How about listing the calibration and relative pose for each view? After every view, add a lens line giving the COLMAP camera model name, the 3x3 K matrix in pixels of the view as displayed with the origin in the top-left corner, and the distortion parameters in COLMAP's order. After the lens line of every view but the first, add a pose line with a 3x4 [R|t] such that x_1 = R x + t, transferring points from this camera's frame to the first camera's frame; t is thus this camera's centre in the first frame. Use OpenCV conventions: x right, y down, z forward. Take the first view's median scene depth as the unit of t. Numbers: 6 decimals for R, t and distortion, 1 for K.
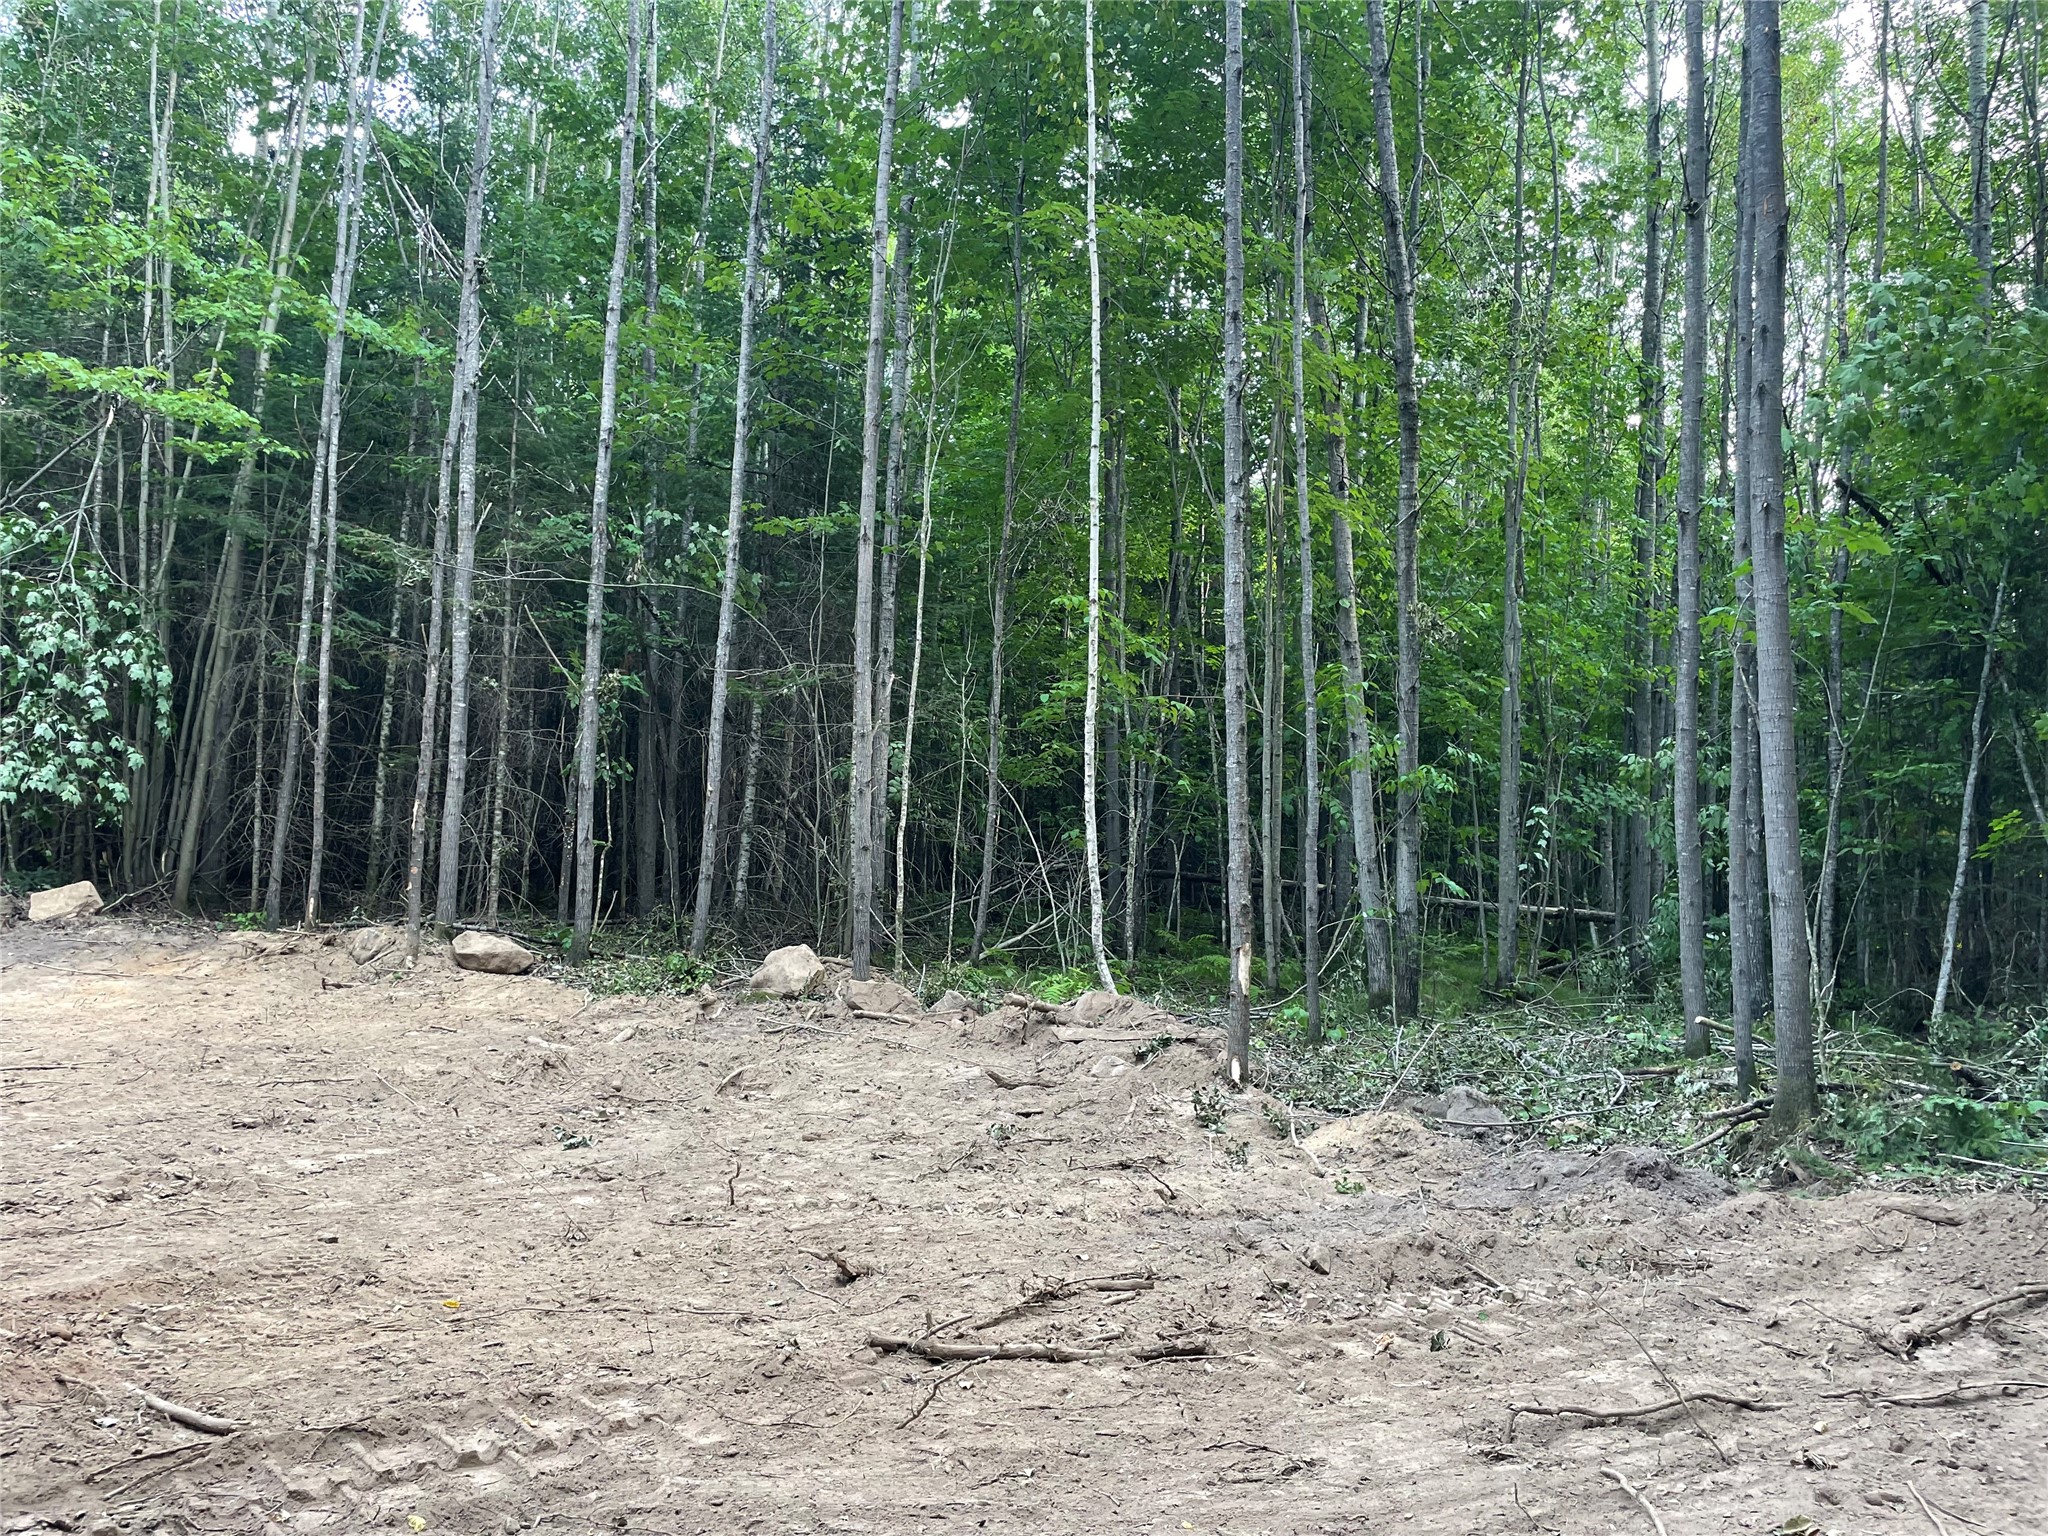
lens RADIAL K [[1530.8, 0, 1030.6], [0, 1530.8, 749.6], [0, 0, 1]] dist [0.085478, -0.116307]
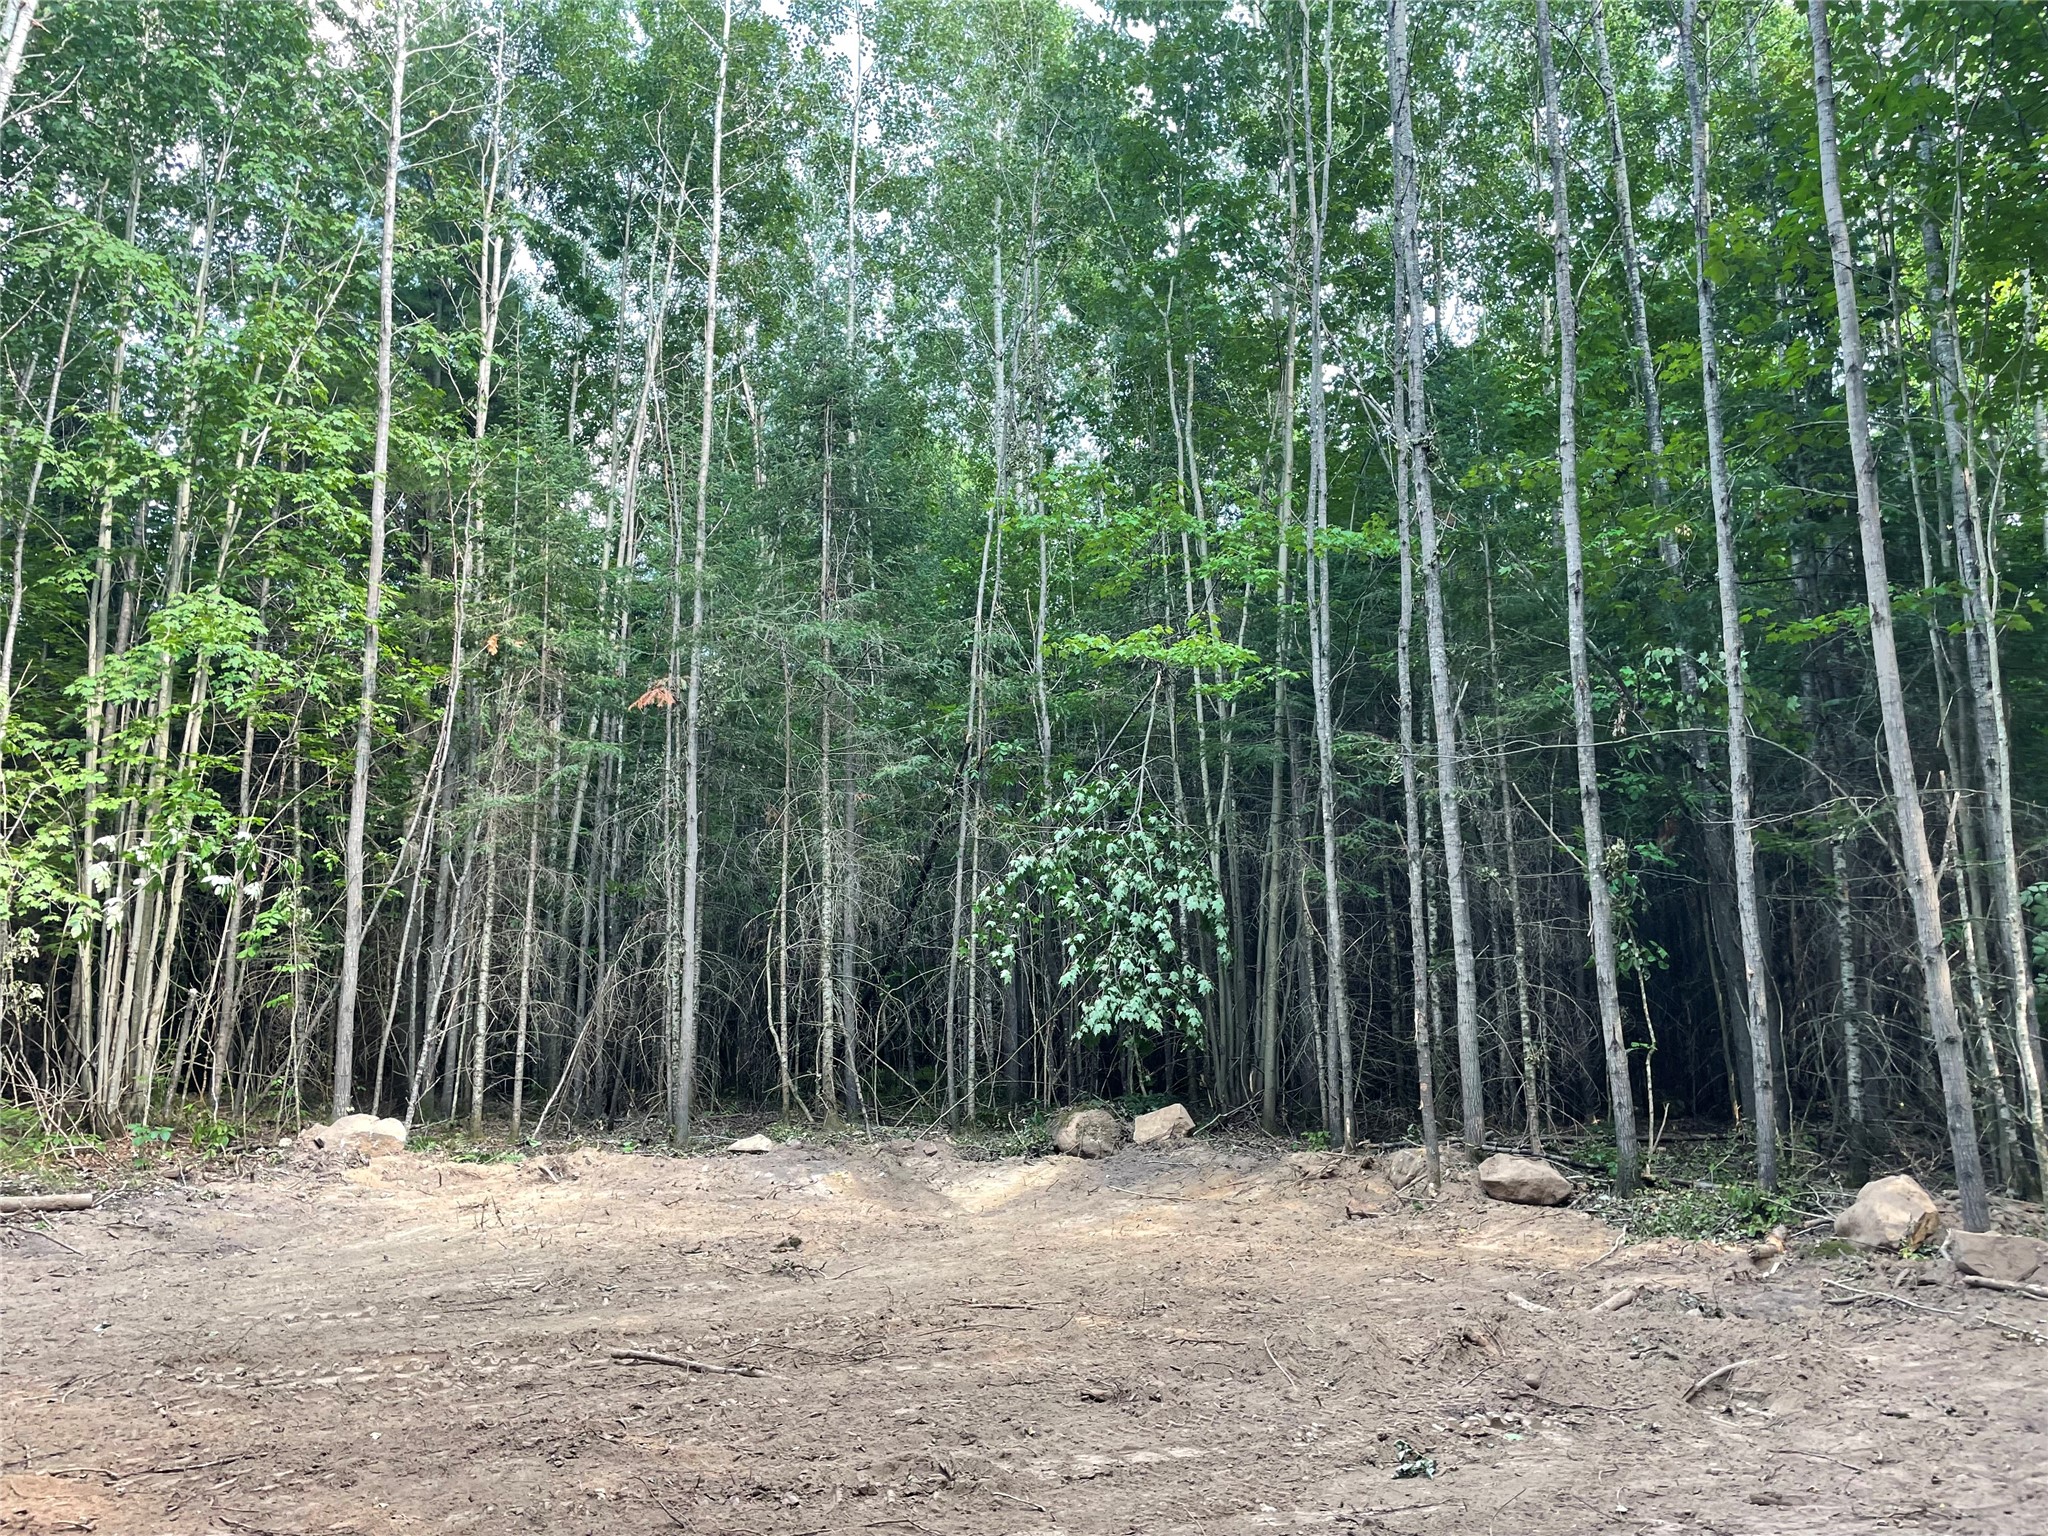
lens RADIAL K [[1530.8, 0, 1030.6], [0, 1530.8, 749.6], [0, 0, 1]] dist [0.085478, -0.116307]
pose [[0.732146, -0.178717, -0.657284, 0.062950], [0.095694, 0.982383, -0.160519, 0.005298], [0.674393, 0.054624, 0.736350, 0.137526]]
